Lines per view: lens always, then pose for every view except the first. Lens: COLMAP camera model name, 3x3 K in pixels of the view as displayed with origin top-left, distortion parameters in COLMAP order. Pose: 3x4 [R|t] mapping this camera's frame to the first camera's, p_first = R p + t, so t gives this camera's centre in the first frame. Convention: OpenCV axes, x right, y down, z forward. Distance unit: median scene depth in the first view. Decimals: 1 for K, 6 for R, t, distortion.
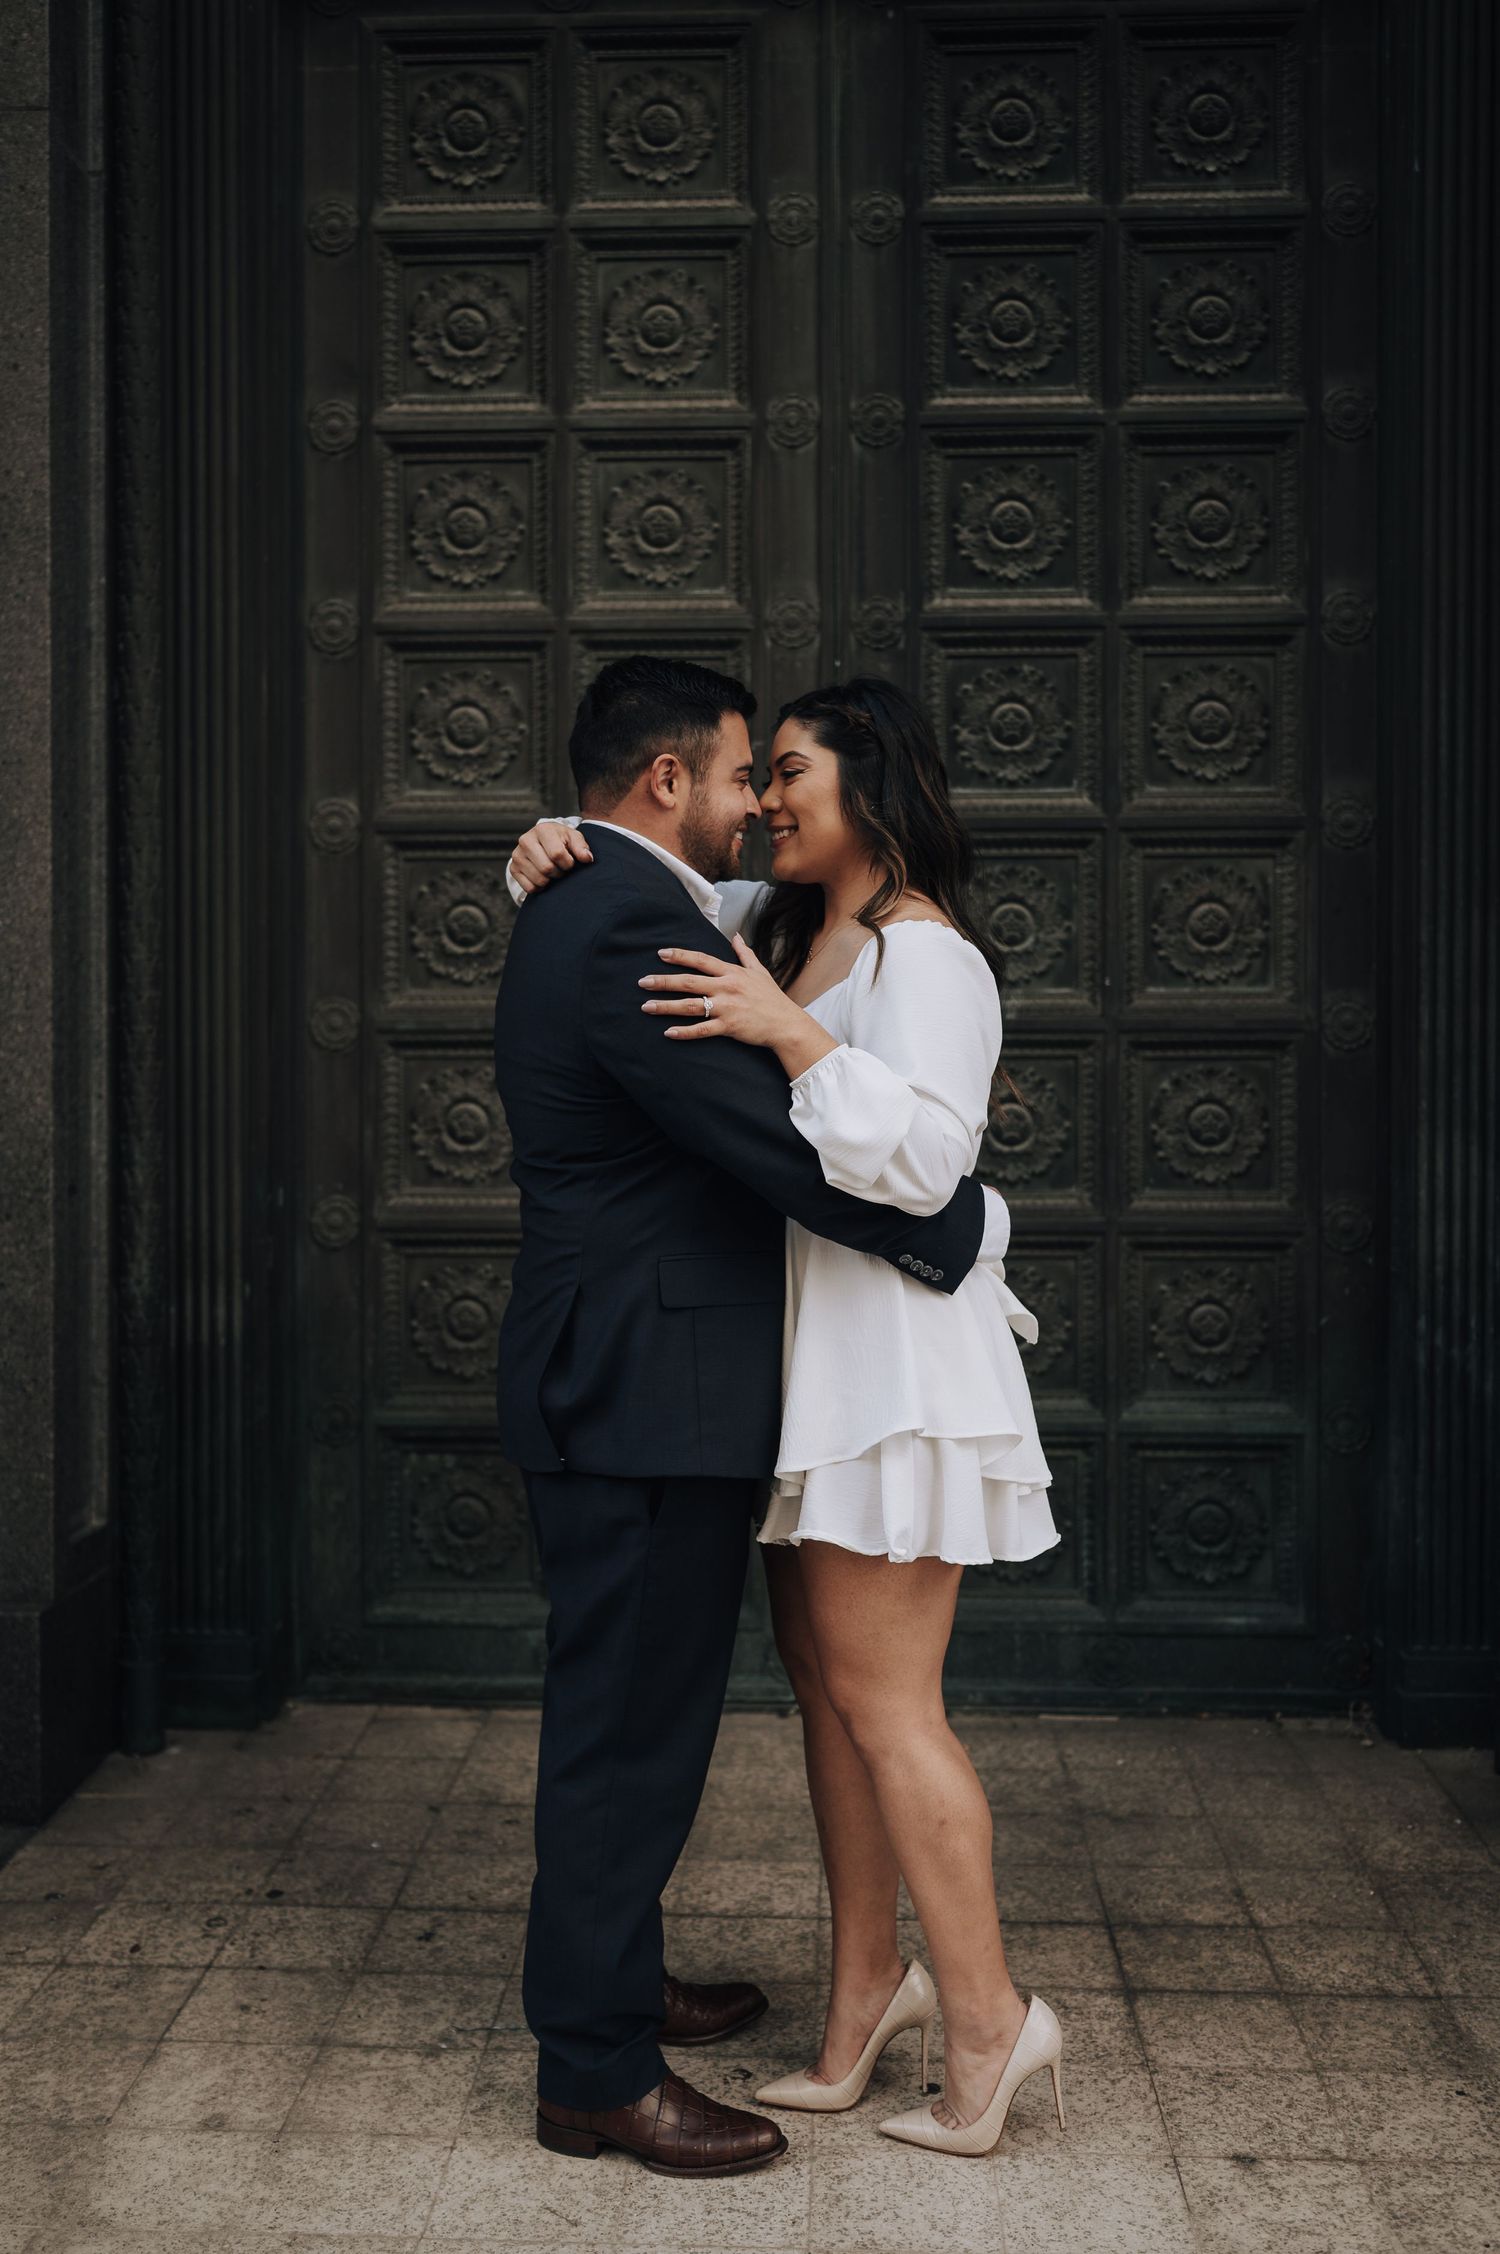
lens RADIAL K [[2140.7, 0, 749.8], [0, 2140.7, 1116.6], [0, 0, 1]] dist [-0.009390, 0.016185]
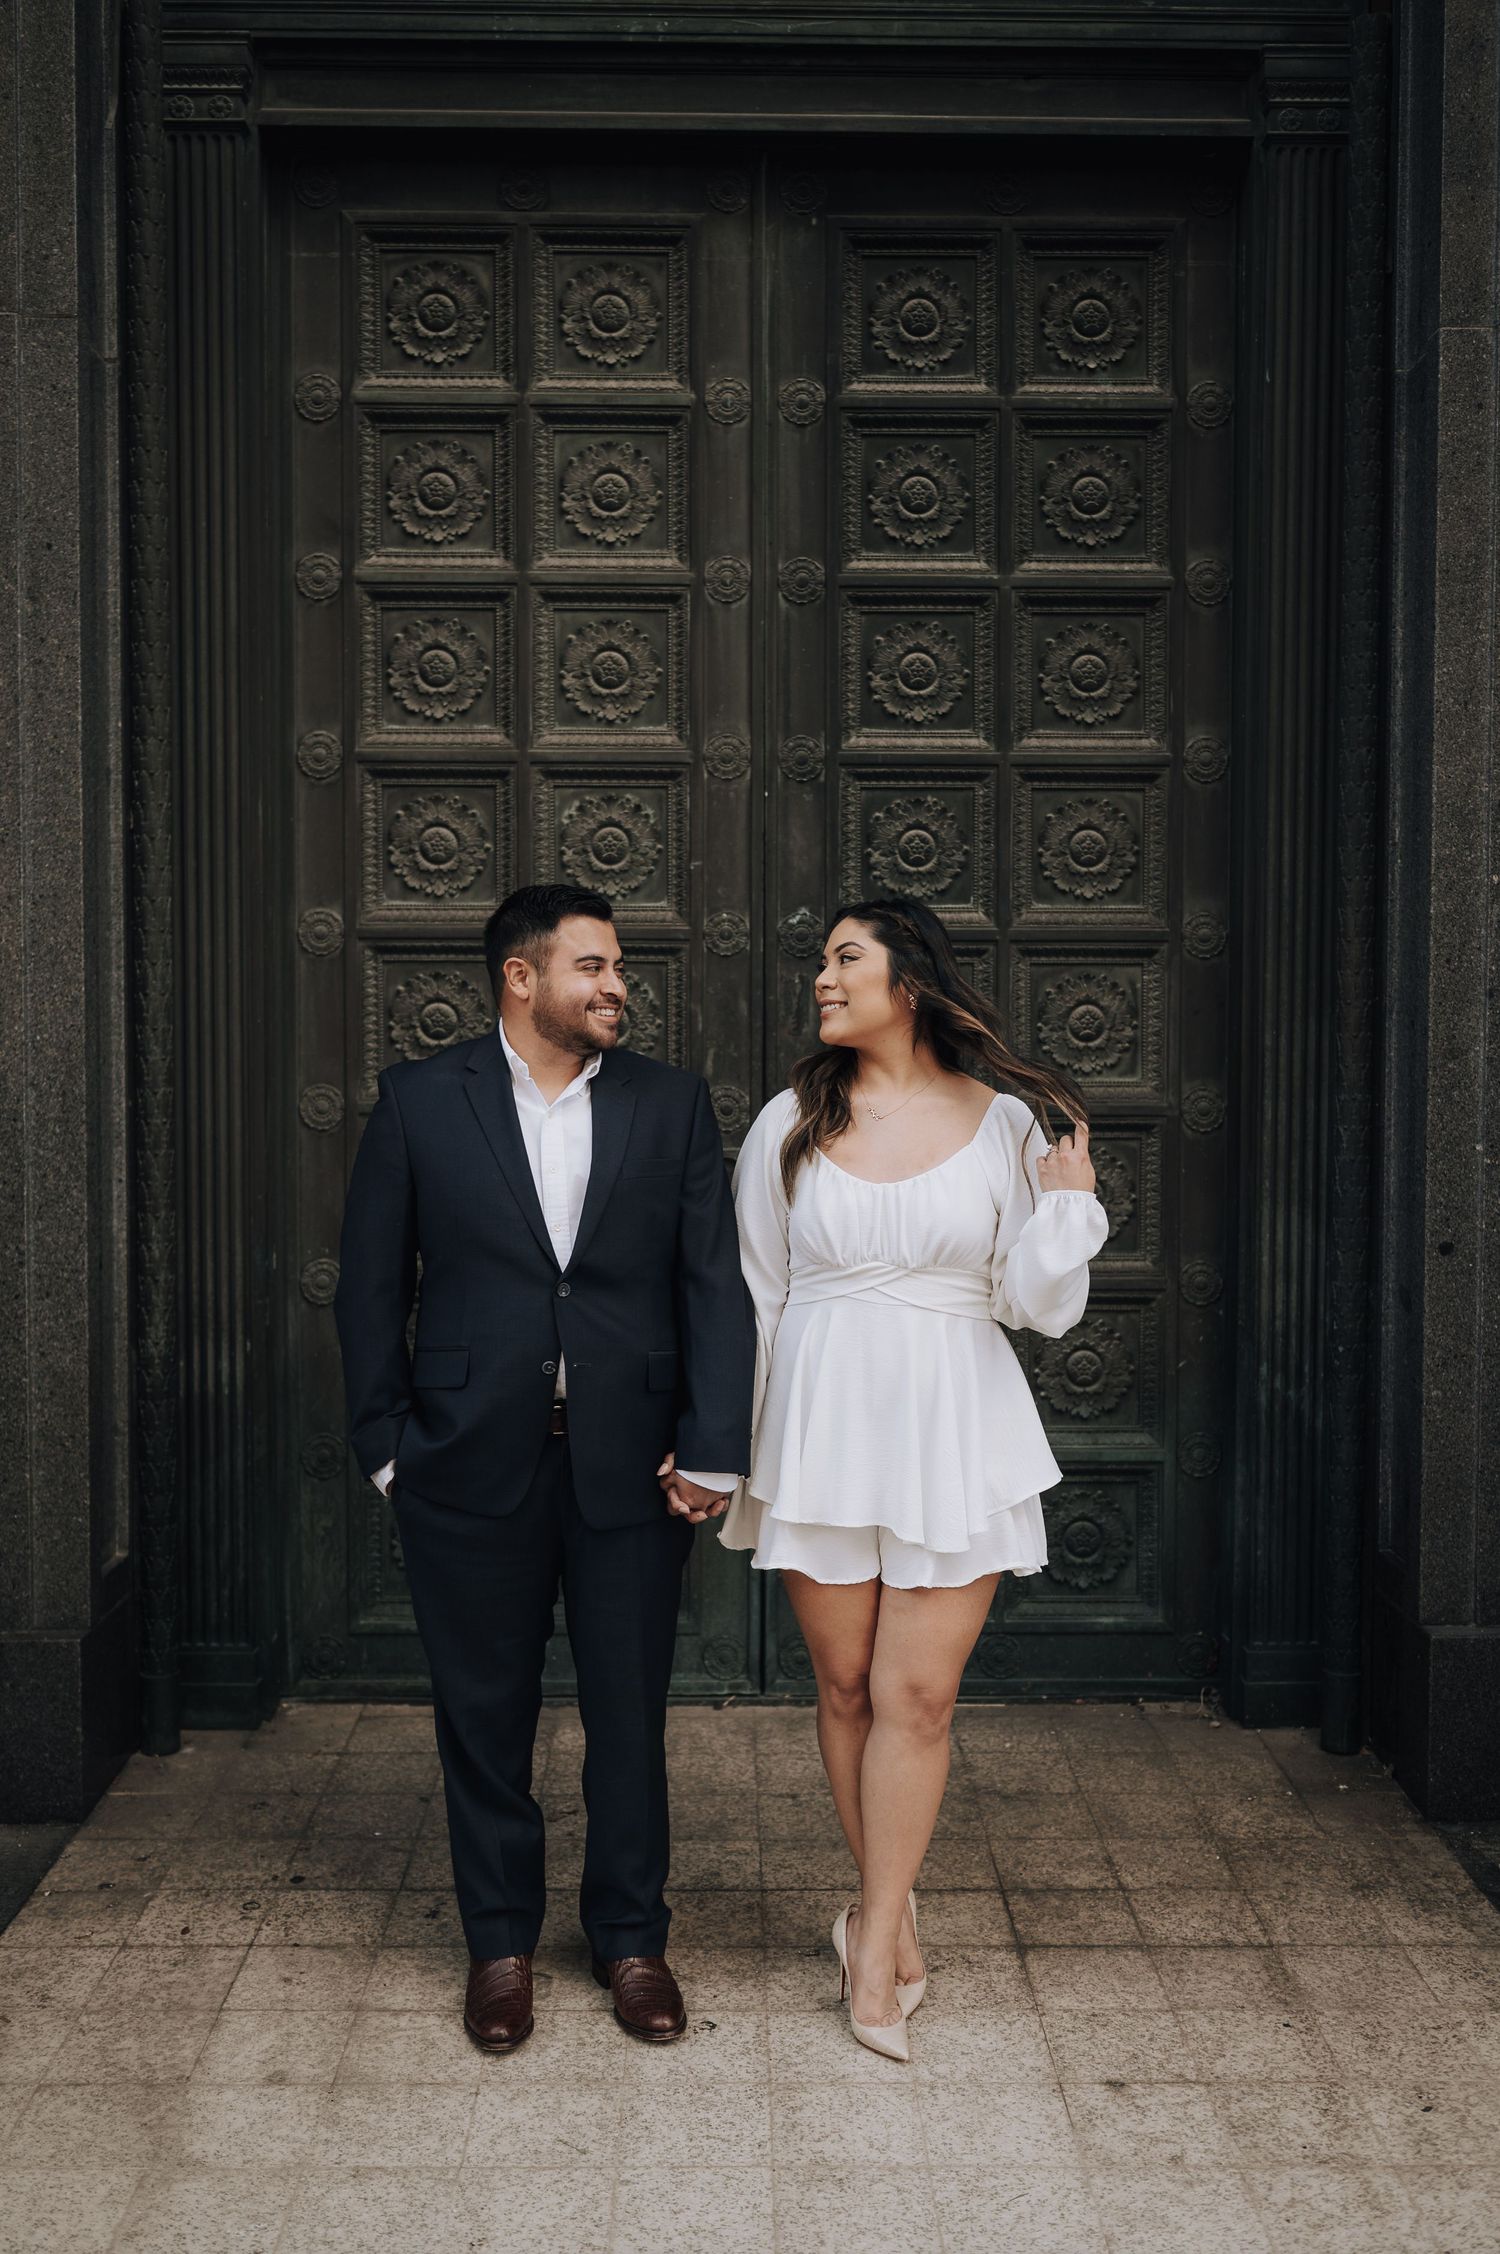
lens RADIAL K [[2086.5, 0, 757.1], [0, 2086.5, 1123.9], [0, 0, 1]] dist [-0.008959, 0.017885]
pose [[0.998057, -0.000303, 0.062309, -0.033444], [-0.001439, 0.999609, 0.027912, -0.066819], [-0.062293, -0.027948, 0.997667, -0.116628]]
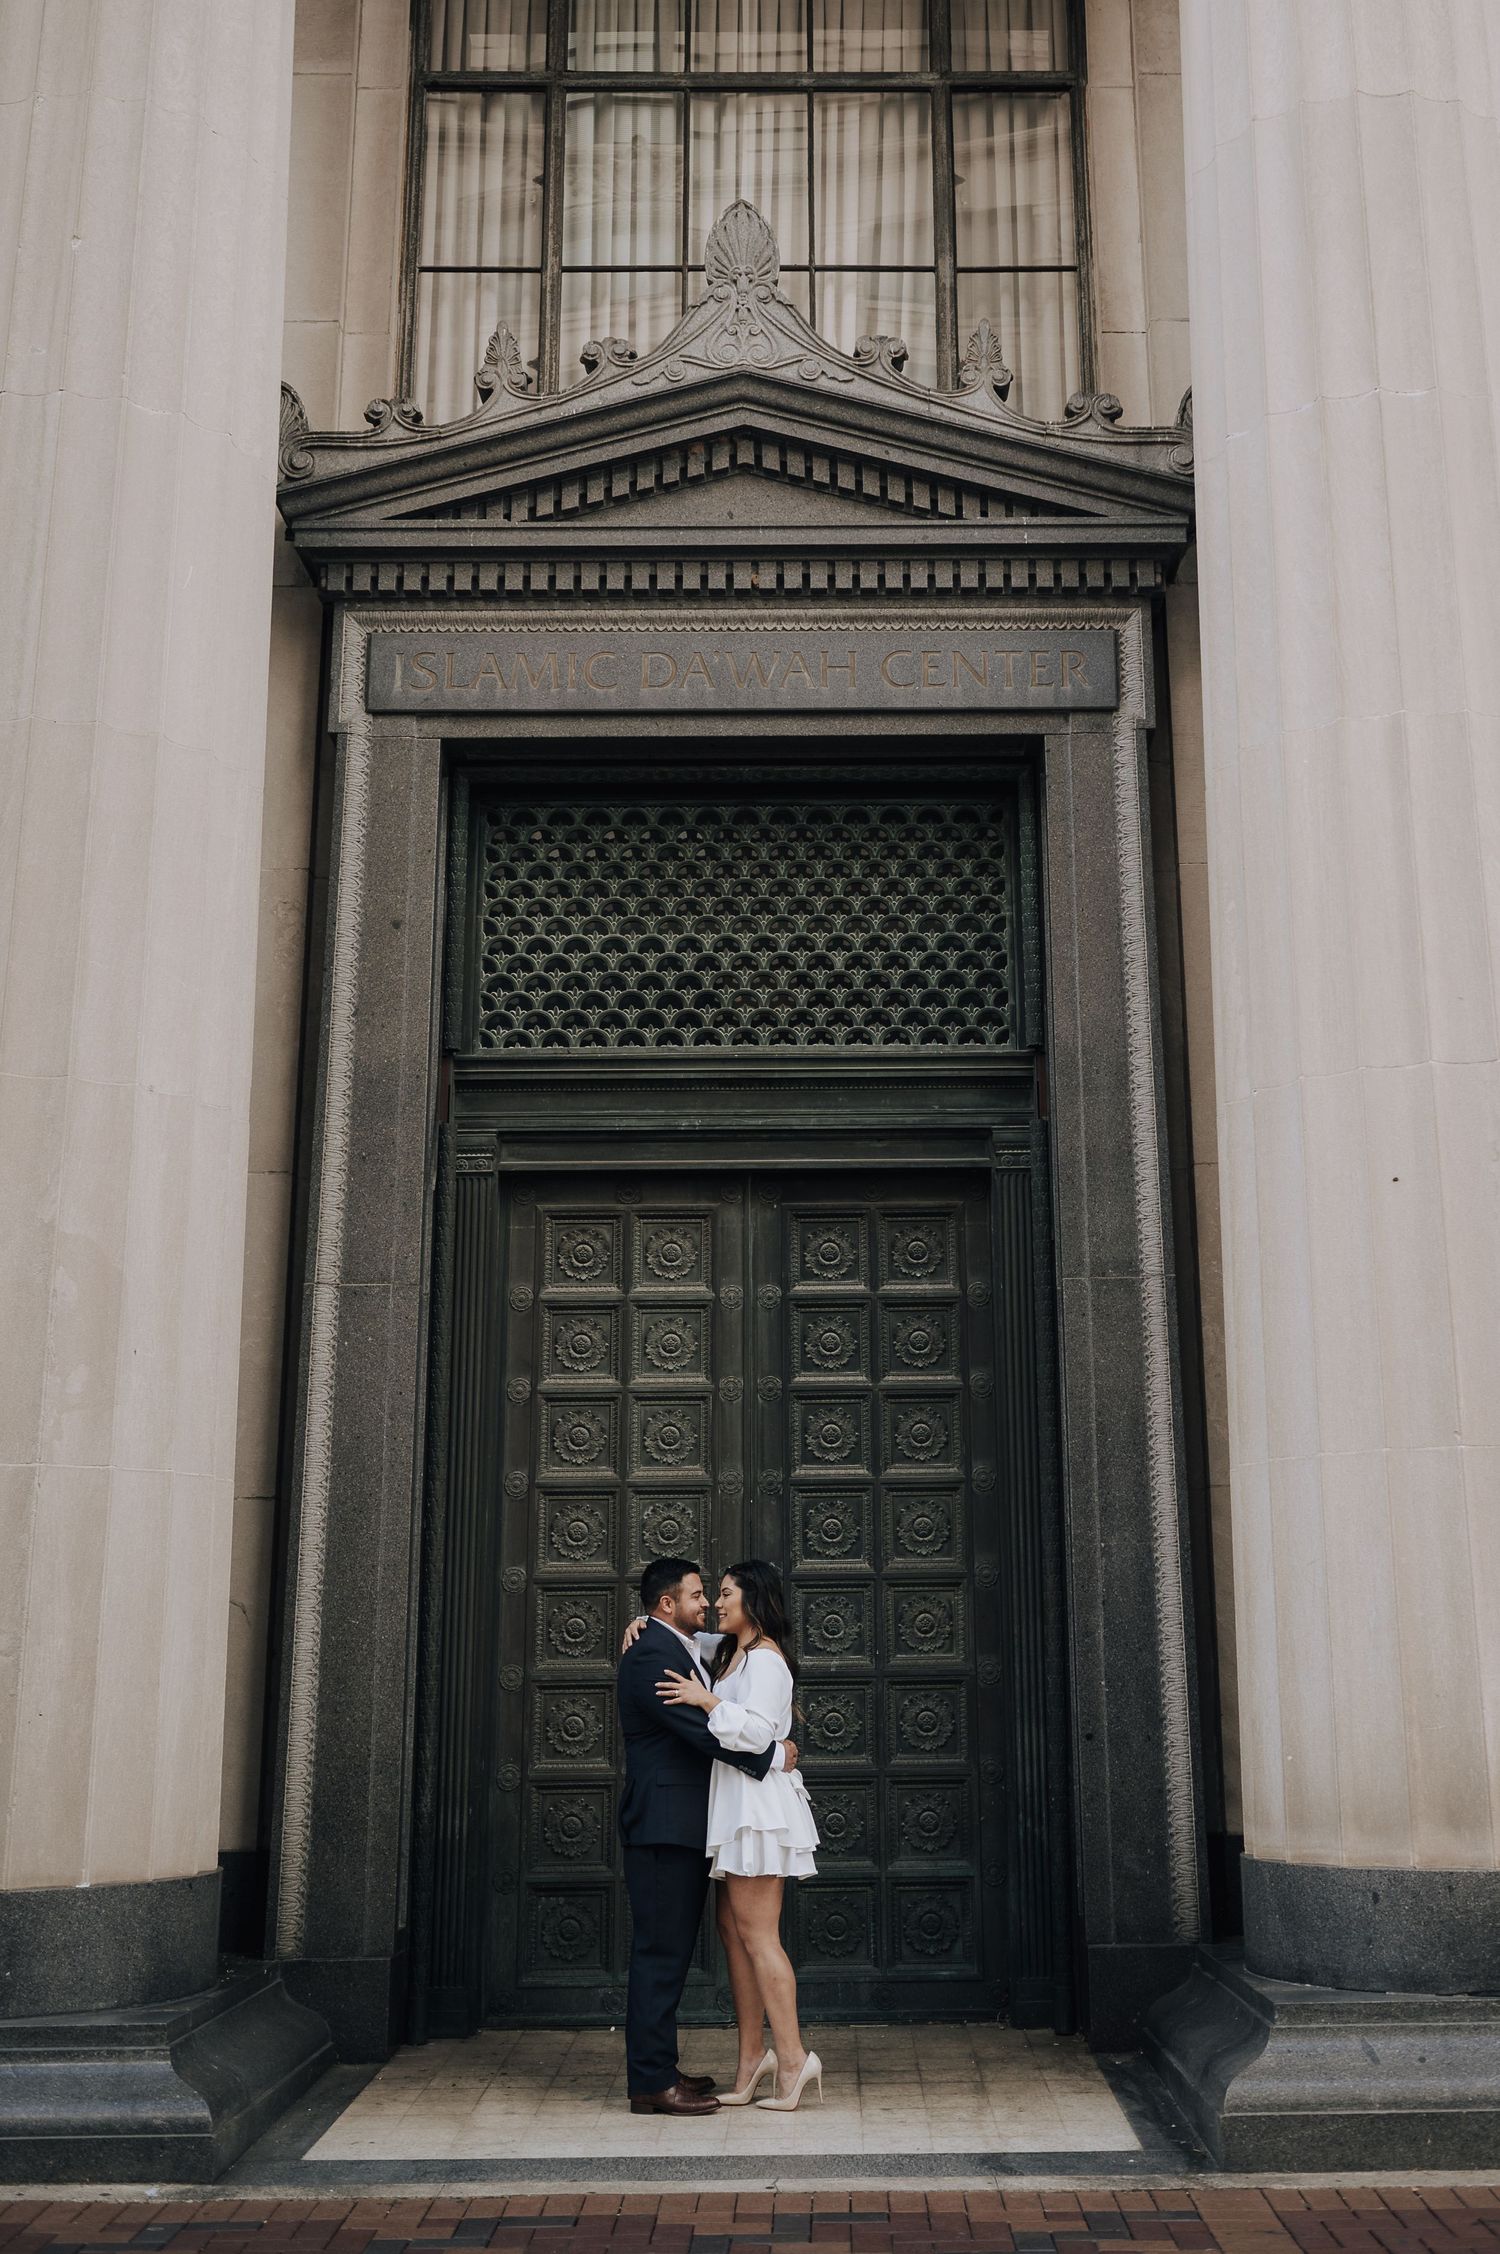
lens RADIAL K [[2557.5, 0, 877.5], [0, 2557.5, 921.1], [0, 0, 1]] dist [-0.010219, 0.046073]
pose [[0.997961, 0.004771, 0.063653, 0.000662], [0.014549, 0.953950, -0.299613, 0.005232], [-0.062151, 0.299928, 0.951935, -1.651455]]
